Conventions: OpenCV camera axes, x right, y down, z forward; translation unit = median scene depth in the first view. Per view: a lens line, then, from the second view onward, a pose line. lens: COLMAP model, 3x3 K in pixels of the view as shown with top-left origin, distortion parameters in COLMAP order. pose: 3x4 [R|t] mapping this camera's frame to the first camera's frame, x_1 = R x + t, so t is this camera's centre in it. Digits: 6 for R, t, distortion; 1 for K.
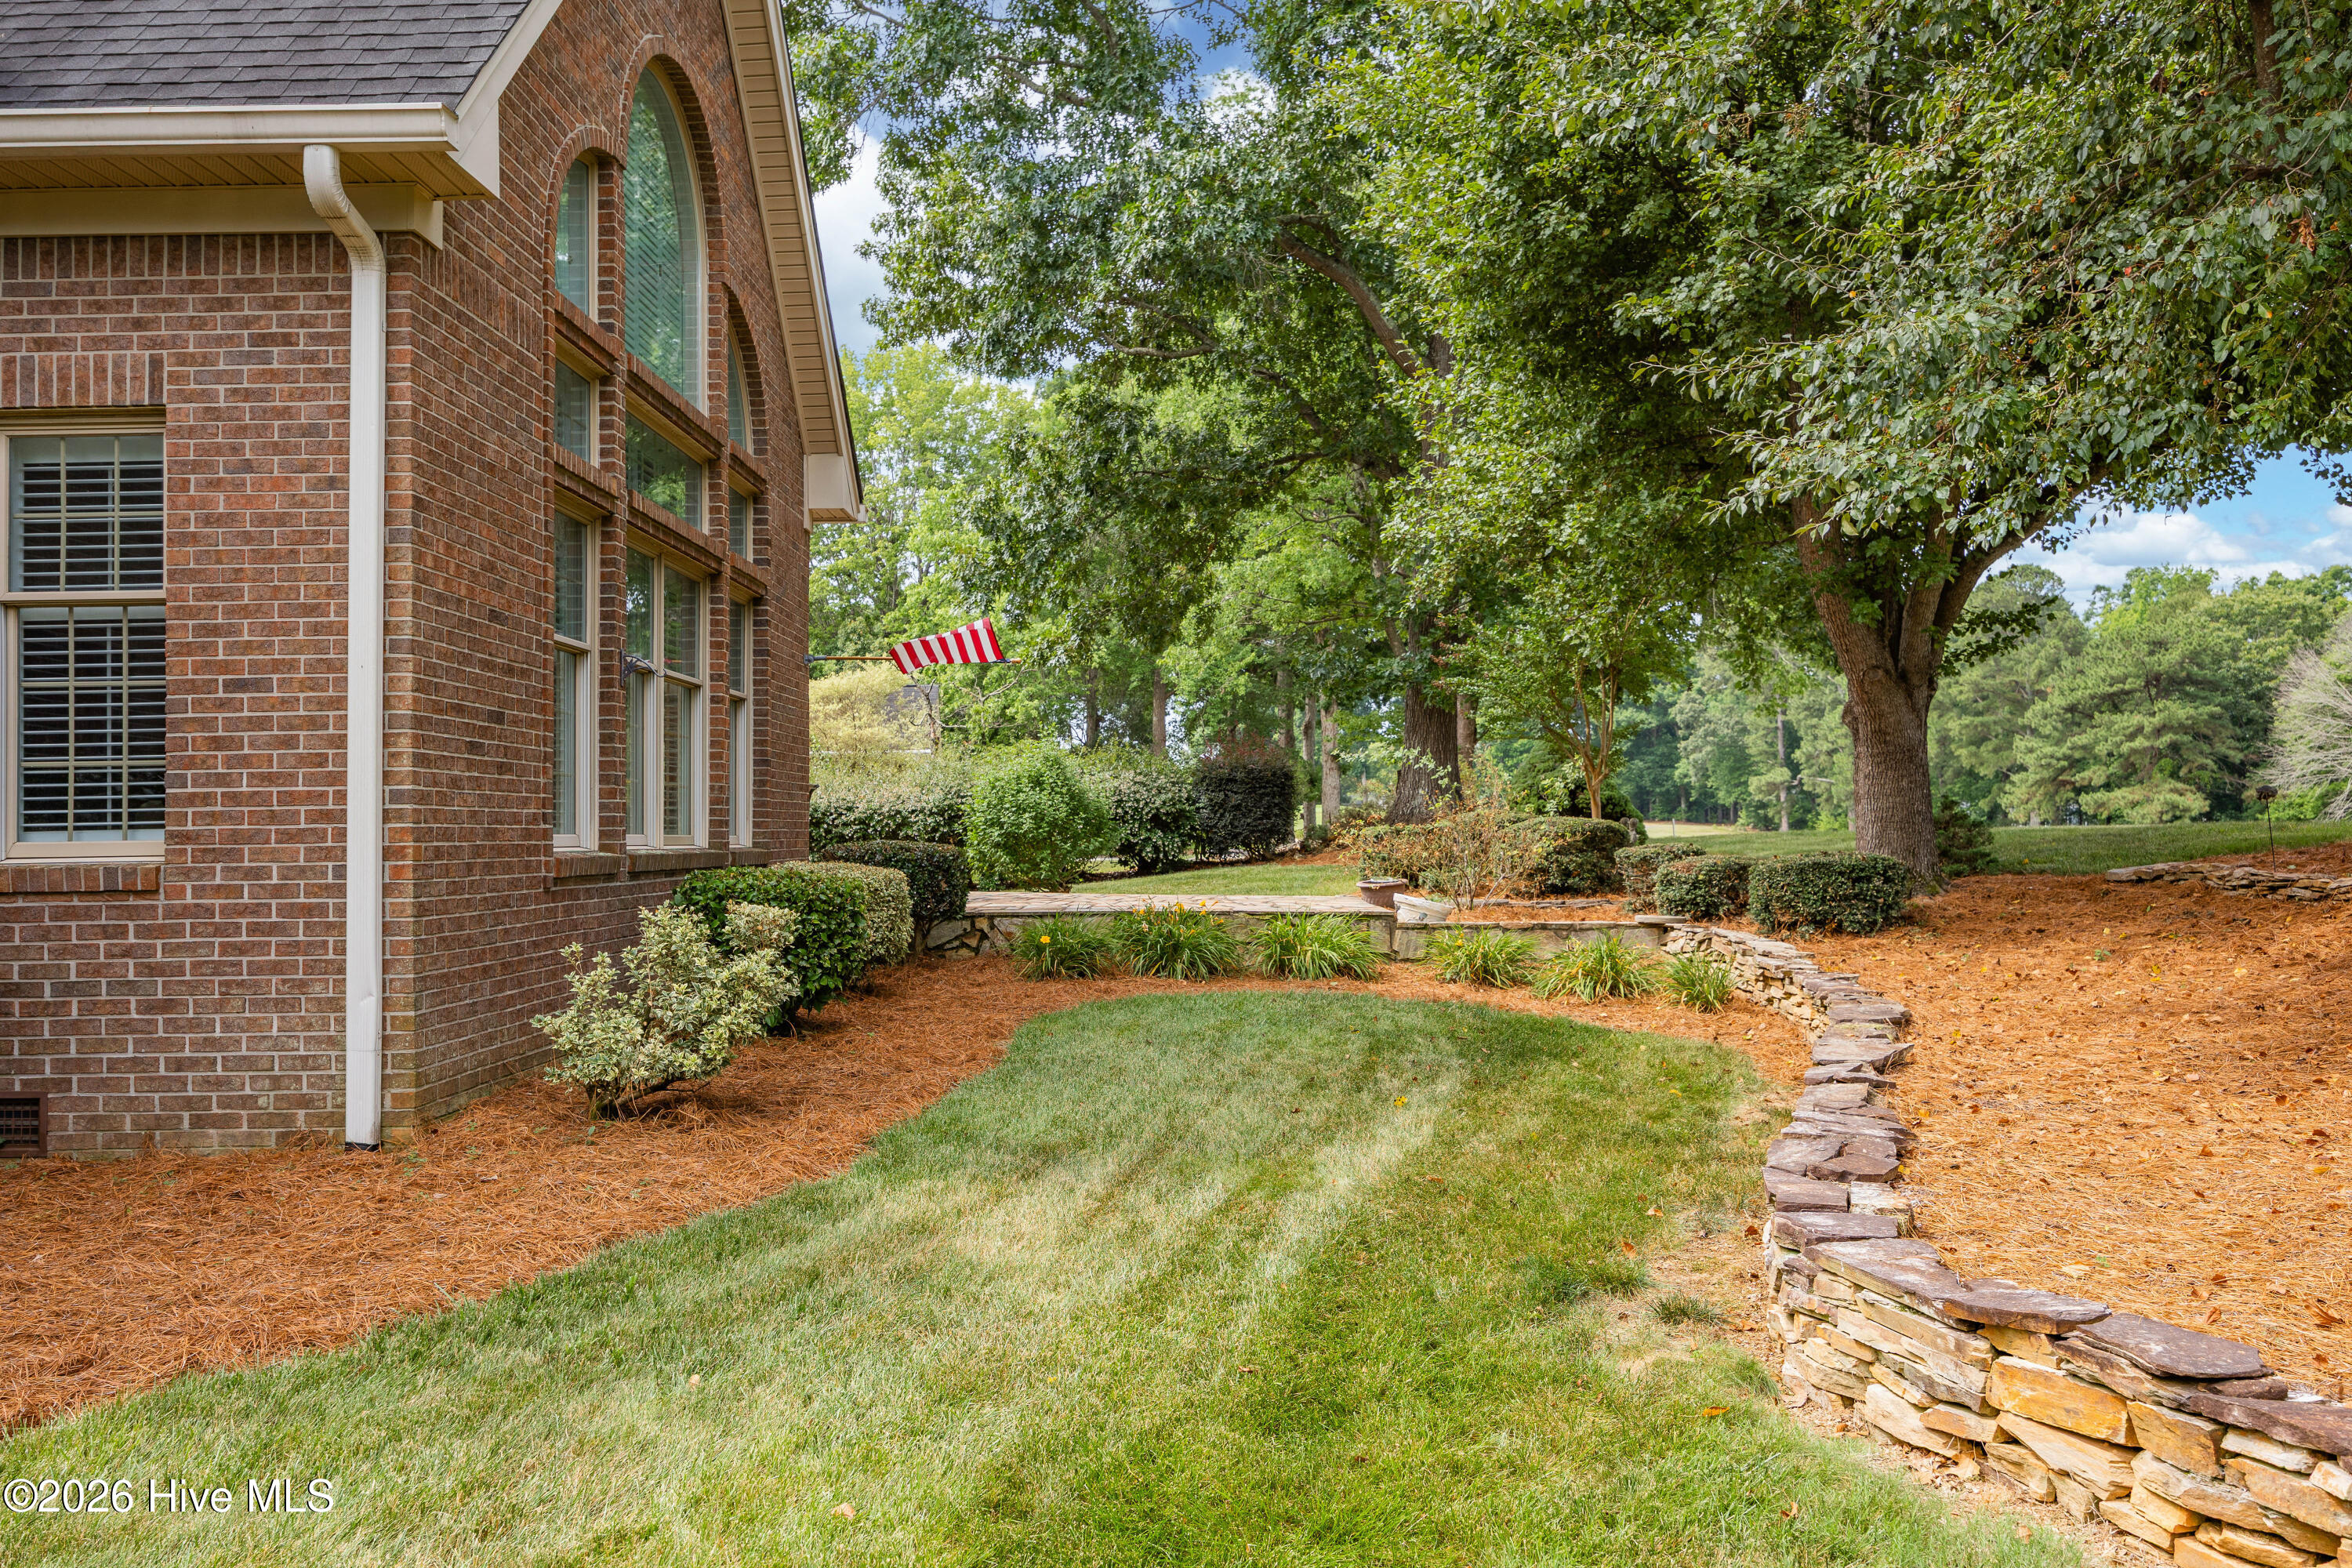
lens RADIAL K [[1849.6, 0, 1175.2], [0, 1849.6, 791.0], [0, 0, 1]] dist [0.007240, 0.000505]
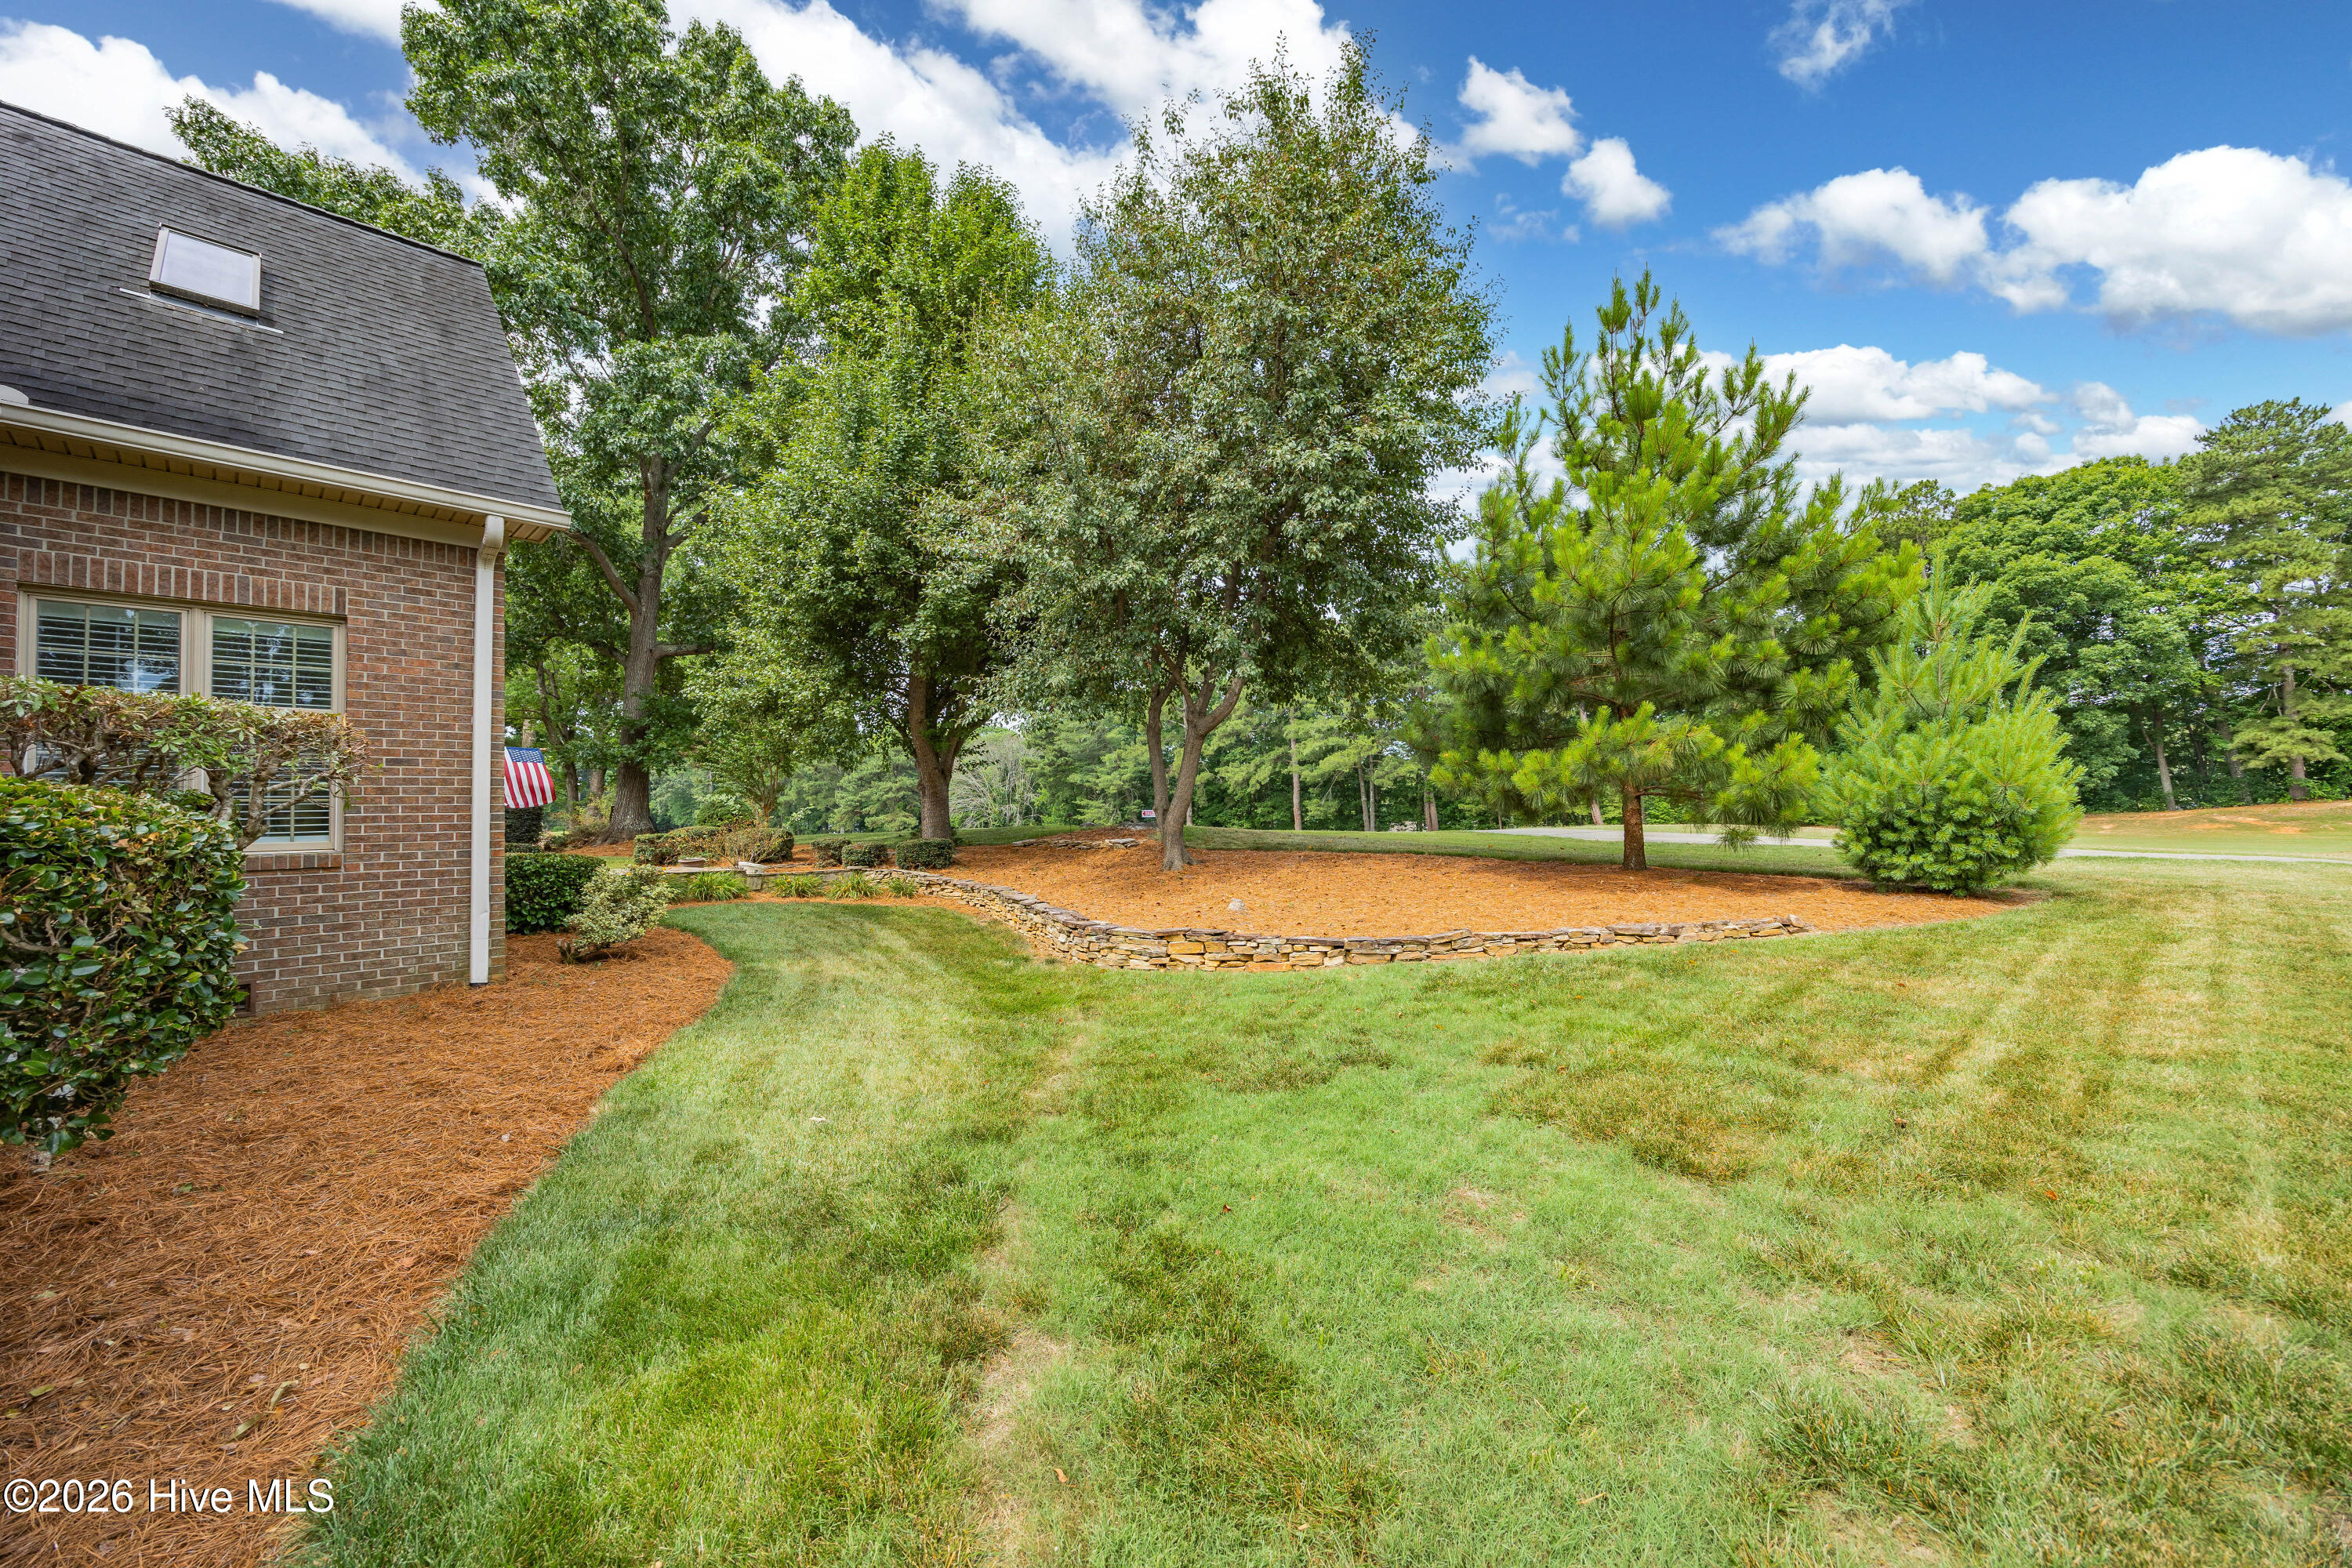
lens RADIAL K [[947.1, 0, 1169.7], [0, 947.1, 803.2], [0, 0, 1]] dist [0.019190, -0.000019]
pose [[0.681606, 0.009209, 0.731662, -0.692140], [0.001379, 0.999903, -0.013870, 0.002588], [-0.731718, 0.010463, 0.681527, -0.308607]]
